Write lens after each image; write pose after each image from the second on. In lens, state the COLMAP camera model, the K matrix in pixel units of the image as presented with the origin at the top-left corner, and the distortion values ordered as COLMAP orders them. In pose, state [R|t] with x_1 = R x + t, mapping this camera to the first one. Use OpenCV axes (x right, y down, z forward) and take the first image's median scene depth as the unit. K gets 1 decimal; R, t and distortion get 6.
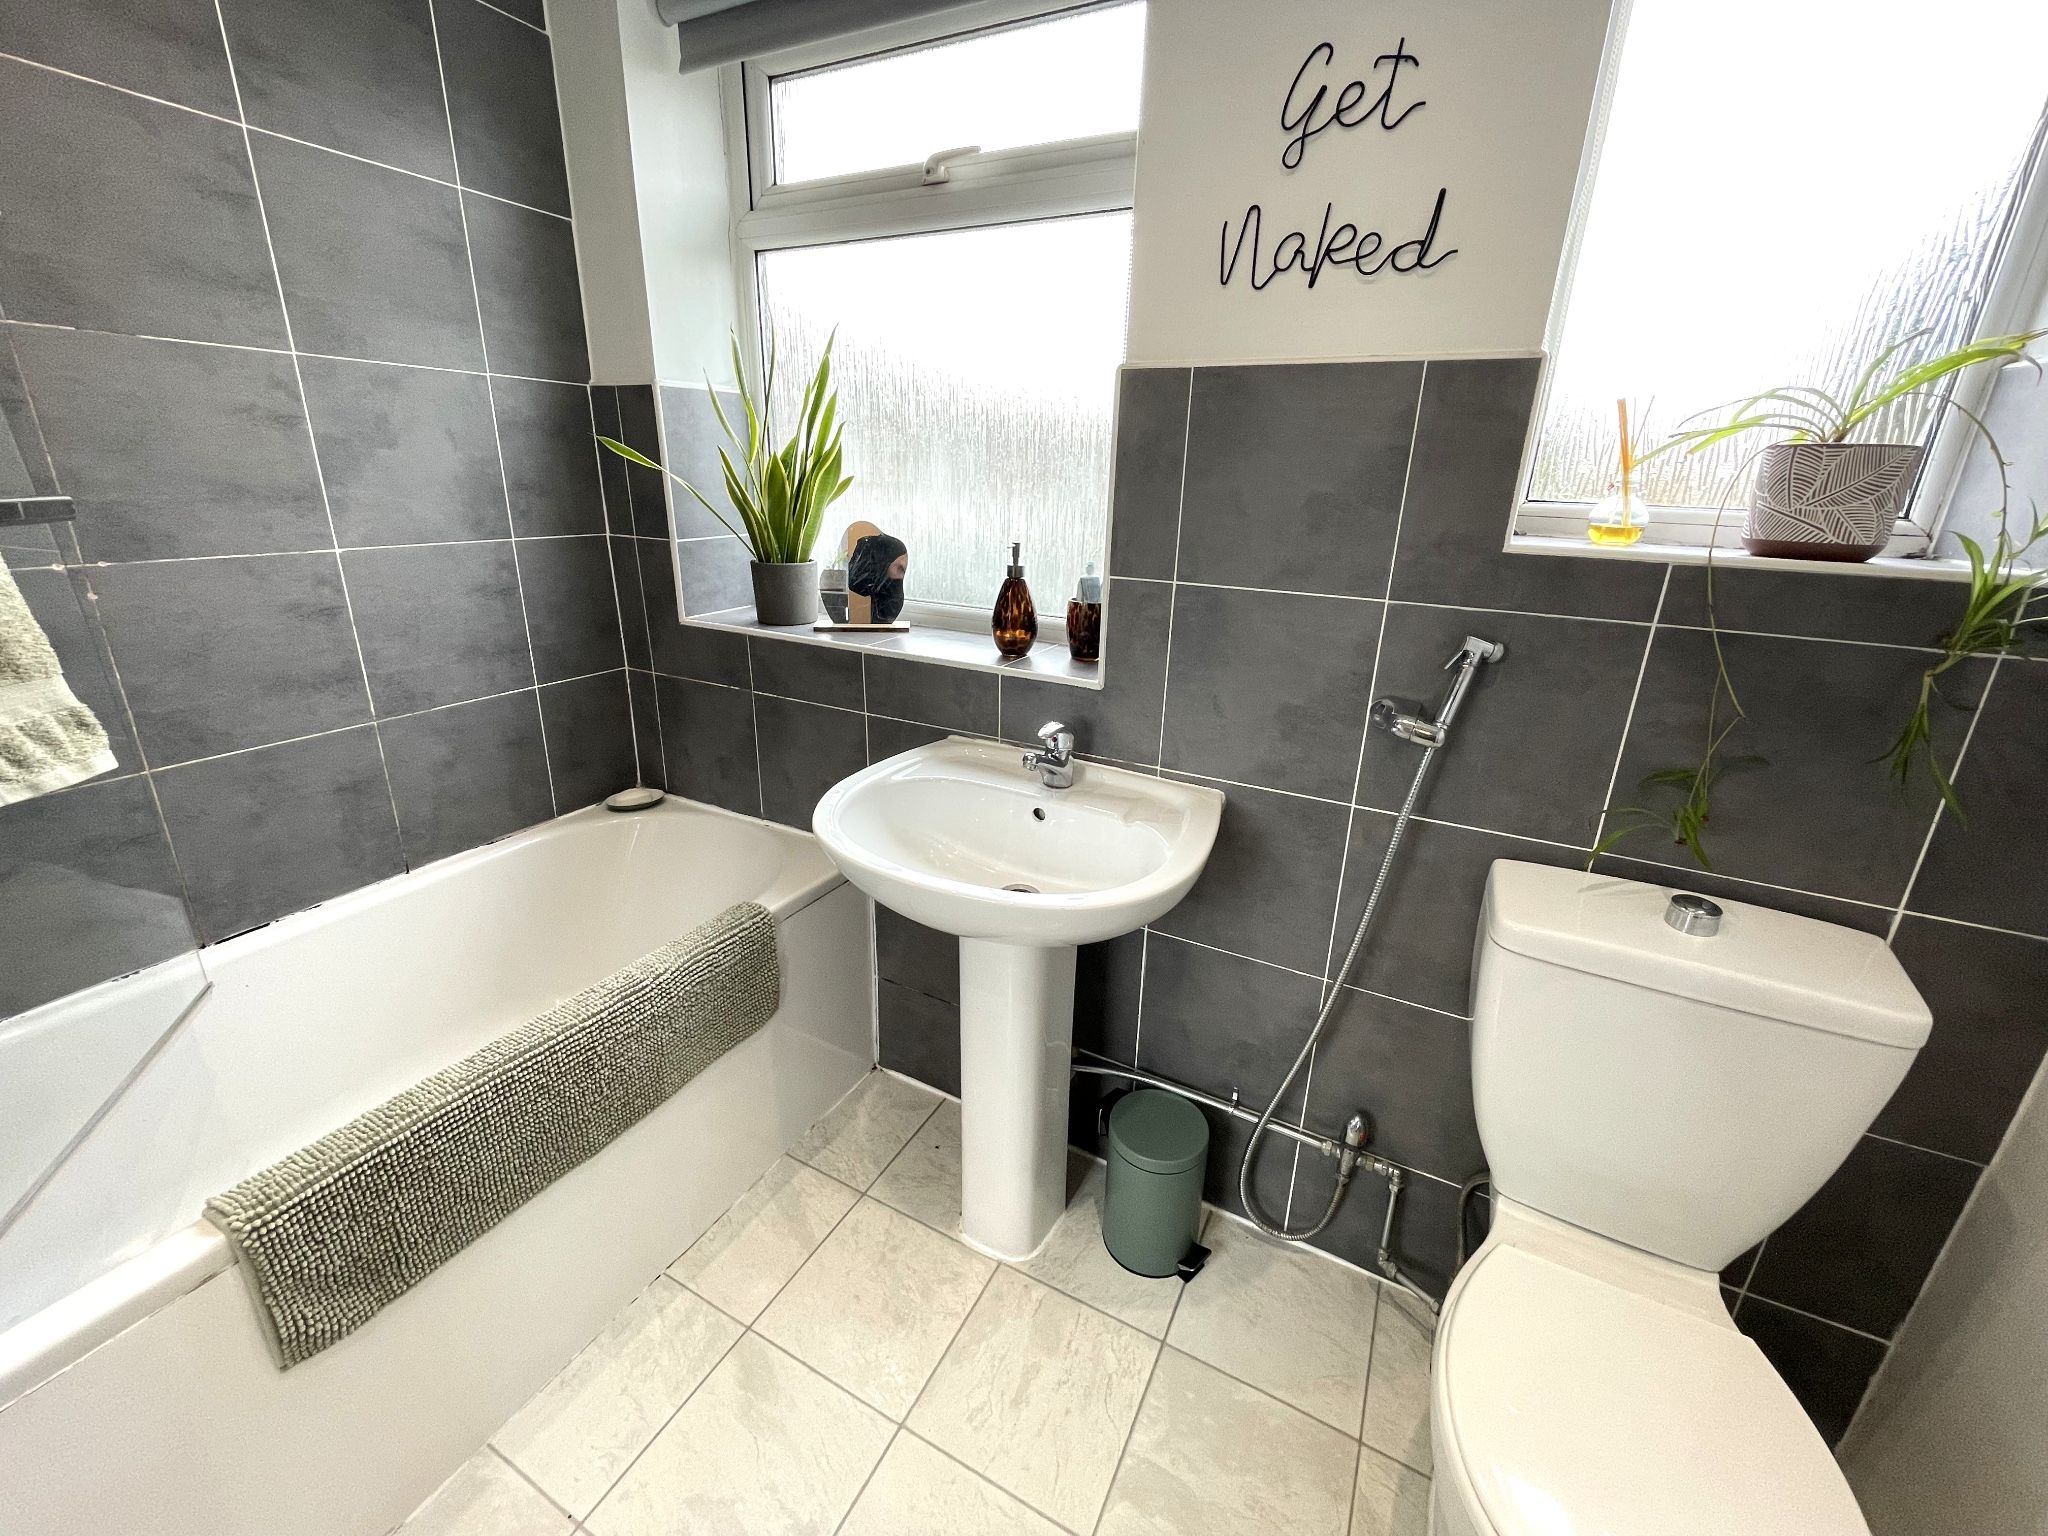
lens RADIAL K [[826.2, 0, 1022.8], [0, 826.2, 747.9], [0, 0, 1]] dist [-0.002384, -0.000785]
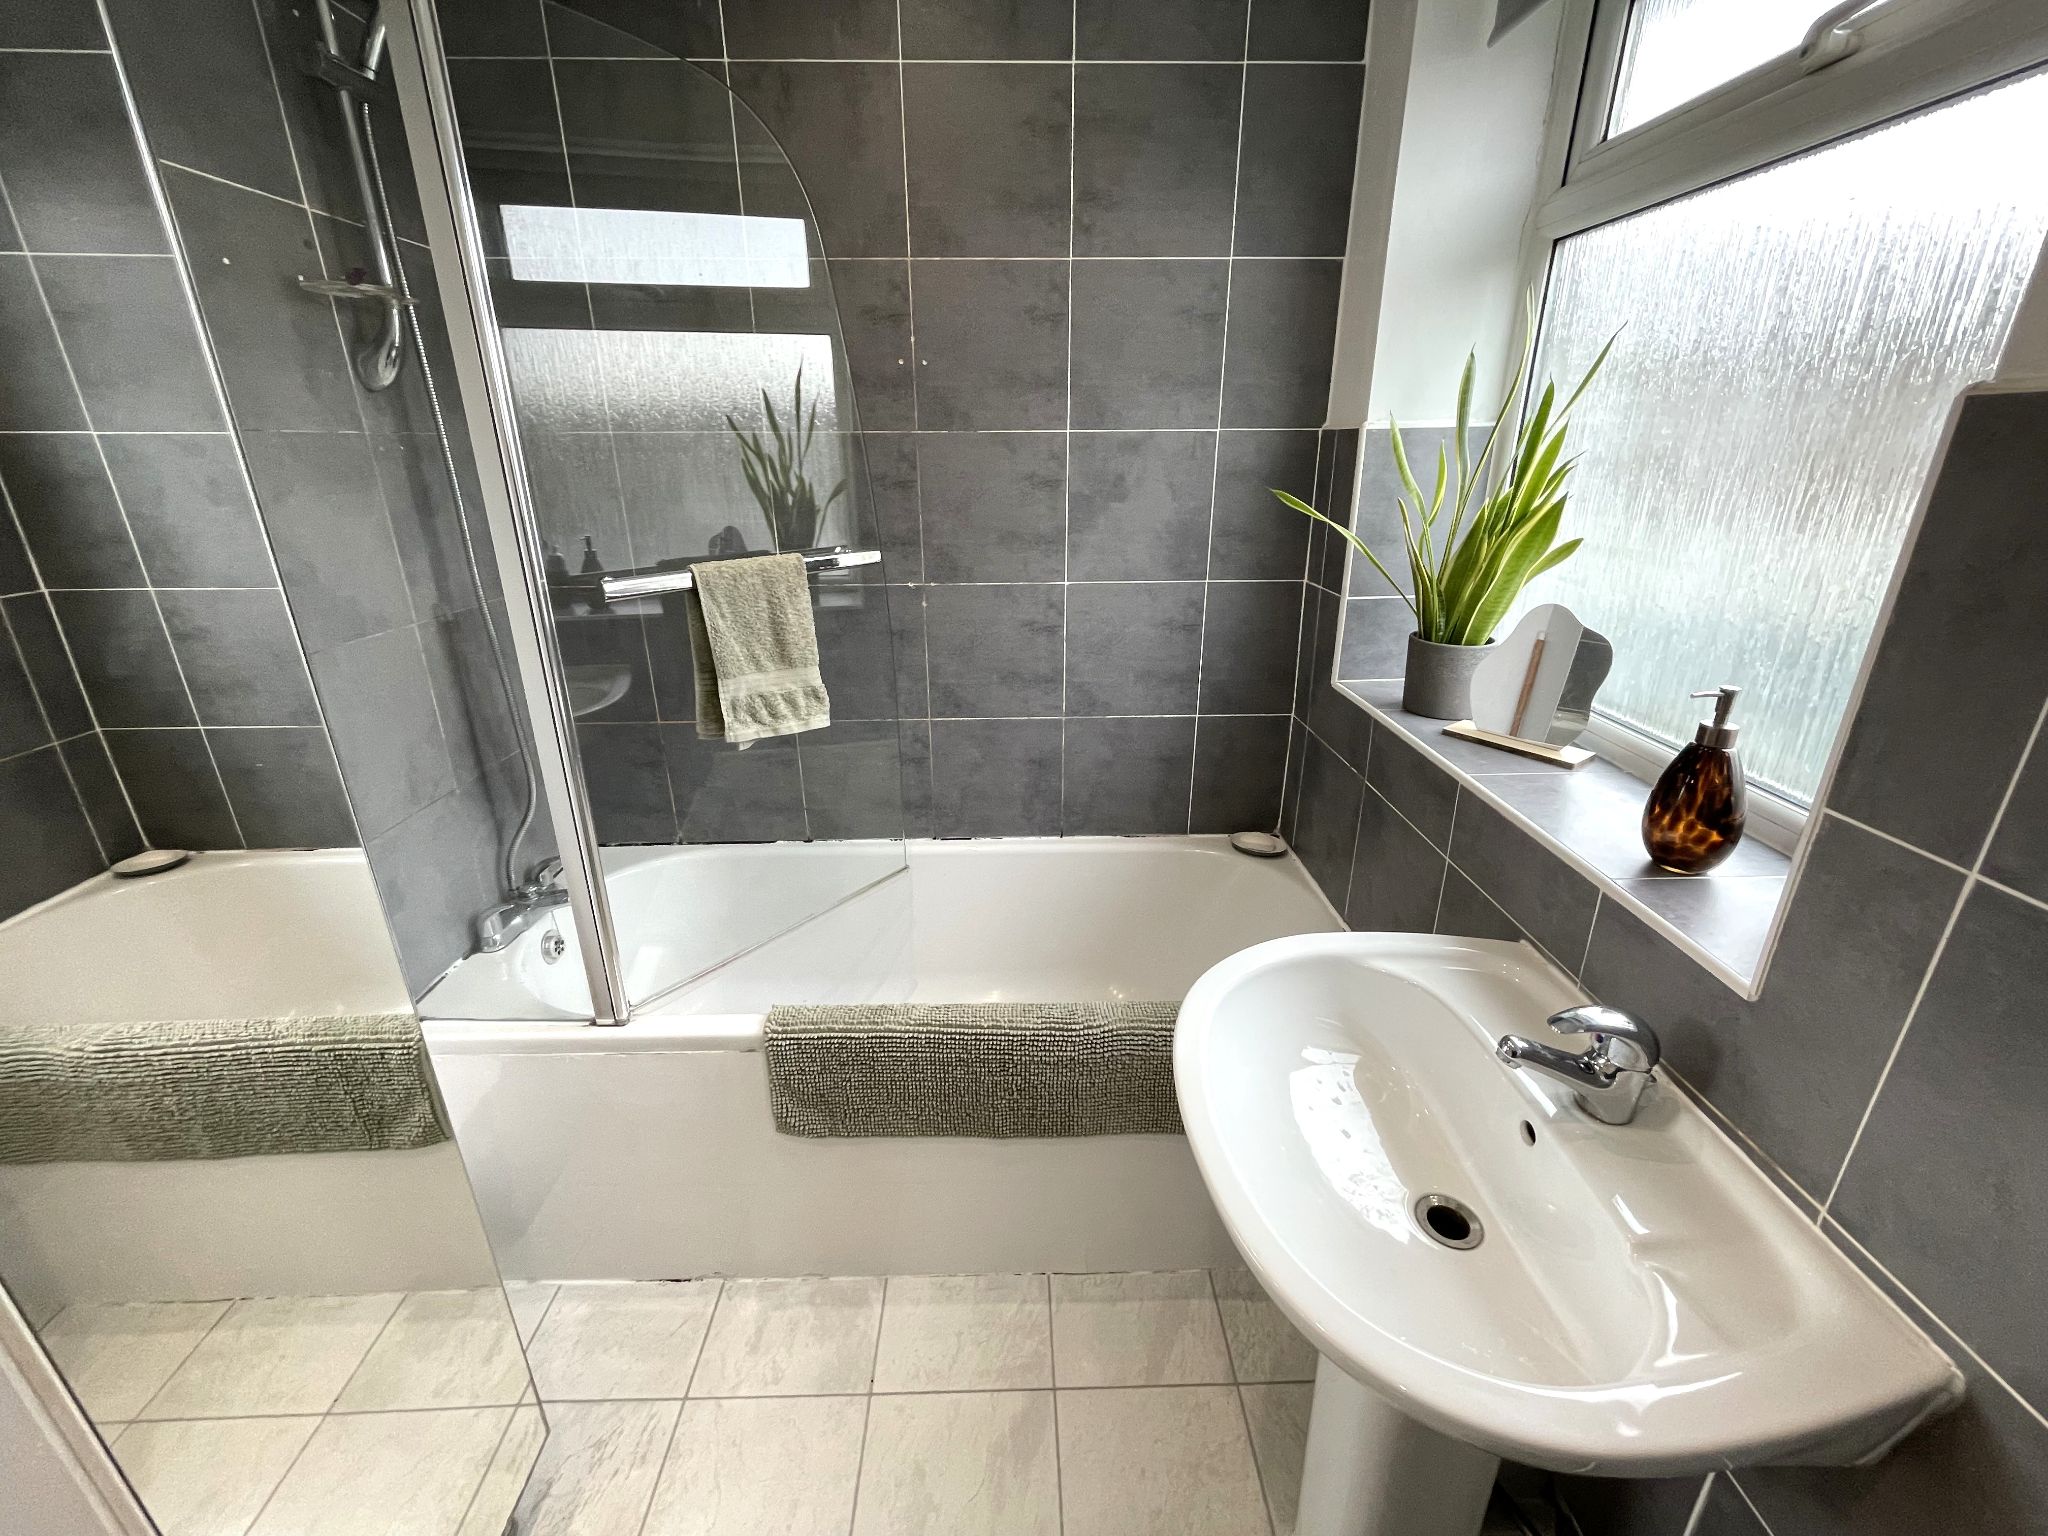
lens RADIAL K [[826.2, 0, 1022.8], [0, 826.2, 747.9], [0, 0, 1]] dist [-0.002384, -0.000785]
pose [[0.480357, 0.273539, -0.833327, 0.243841], [-0.260853, 0.951685, 0.162025, -0.173449], [0.837385, 0.139546, 0.528502, 0.287119]]
